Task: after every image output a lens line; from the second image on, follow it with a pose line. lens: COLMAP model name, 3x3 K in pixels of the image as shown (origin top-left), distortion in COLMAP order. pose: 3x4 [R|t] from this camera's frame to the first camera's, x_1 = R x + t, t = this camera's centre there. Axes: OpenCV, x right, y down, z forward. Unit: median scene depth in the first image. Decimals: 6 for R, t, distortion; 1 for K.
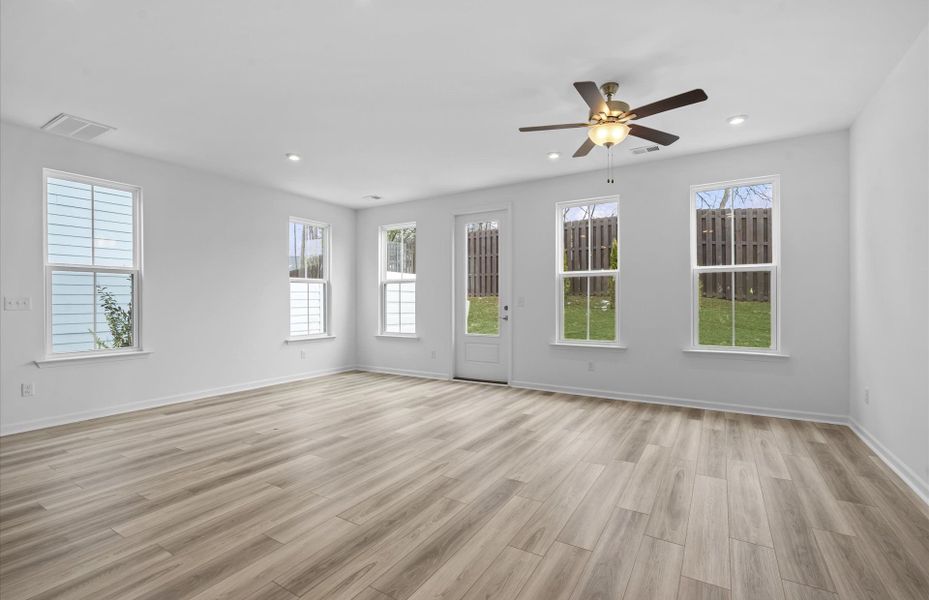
lens RADIAL K [[421.1, 0, 464.5], [0, 421.1, 300.0], [0, 0, 1]] dist [-0.001537, 0.000487]
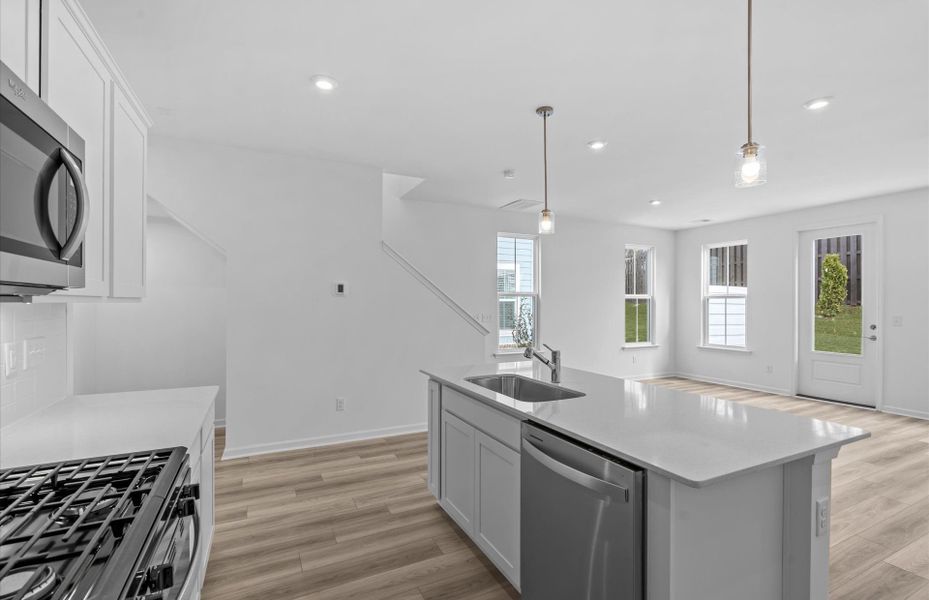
lens RADIAL K [[421.1, 0, 464.5], [0, 421.1, 300.0], [0, 0, 1]] dist [-0.001537, 0.000487]
pose [[0.848091, 0.001356, -0.529849, -0.160039], [-0.003064, 0.999993, -0.002346, -0.032716], [0.529842, 0.003613, 0.848089, -0.251582]]
